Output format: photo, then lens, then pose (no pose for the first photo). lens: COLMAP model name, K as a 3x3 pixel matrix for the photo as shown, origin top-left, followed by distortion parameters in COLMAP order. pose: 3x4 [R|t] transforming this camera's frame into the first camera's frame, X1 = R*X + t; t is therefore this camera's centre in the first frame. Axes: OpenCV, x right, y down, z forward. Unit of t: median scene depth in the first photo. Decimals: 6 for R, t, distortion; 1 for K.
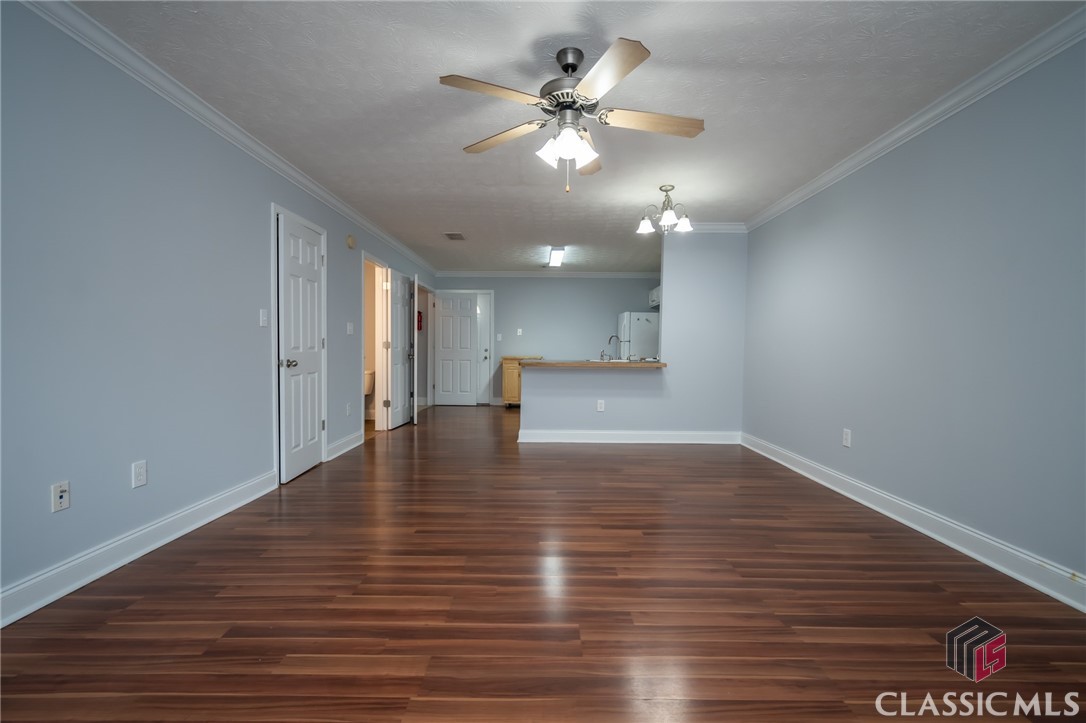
lens RADIAL K [[502.0, 0, 543.0], [0, 502.0, 361.5], [0, 0, 1]] dist [0.011895, -0.000024]
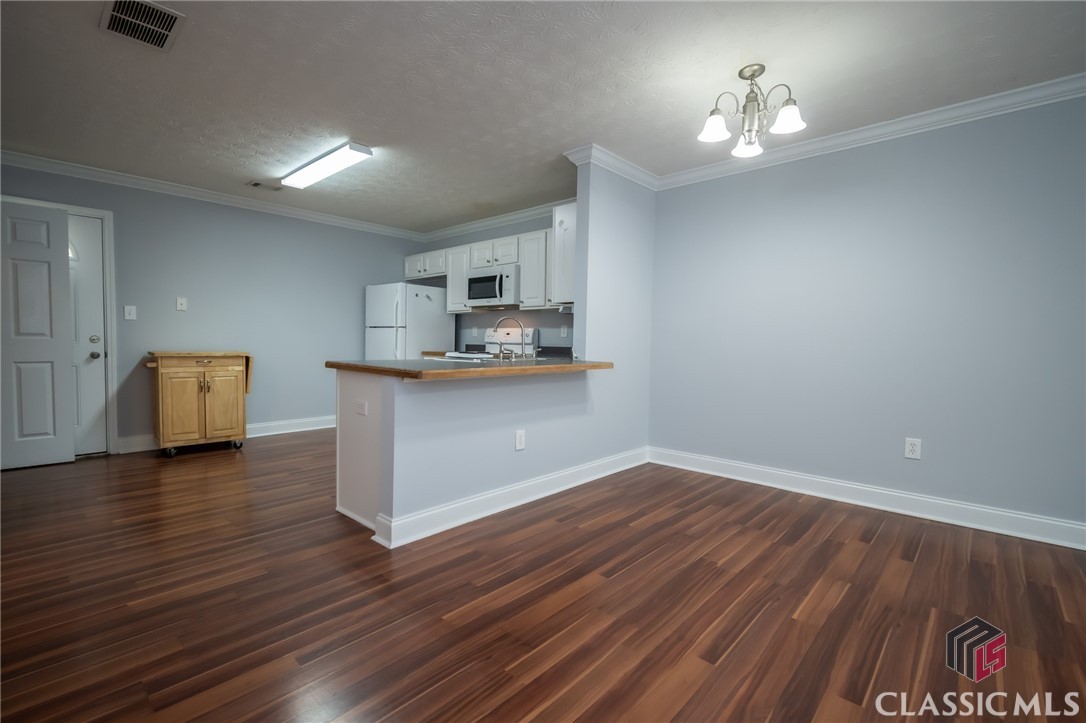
lens RADIAL K [[502.0, 0, 543.0], [0, 502.0, 361.5], [0, 0, 1]] dist [0.011895, -0.000024]
pose [[0.673744, -0.029489, 0.738376, -0.288565], [0.011122, 0.999495, 0.029769, -0.017546], [-0.738881, -0.011844, 0.673732, 0.595841]]
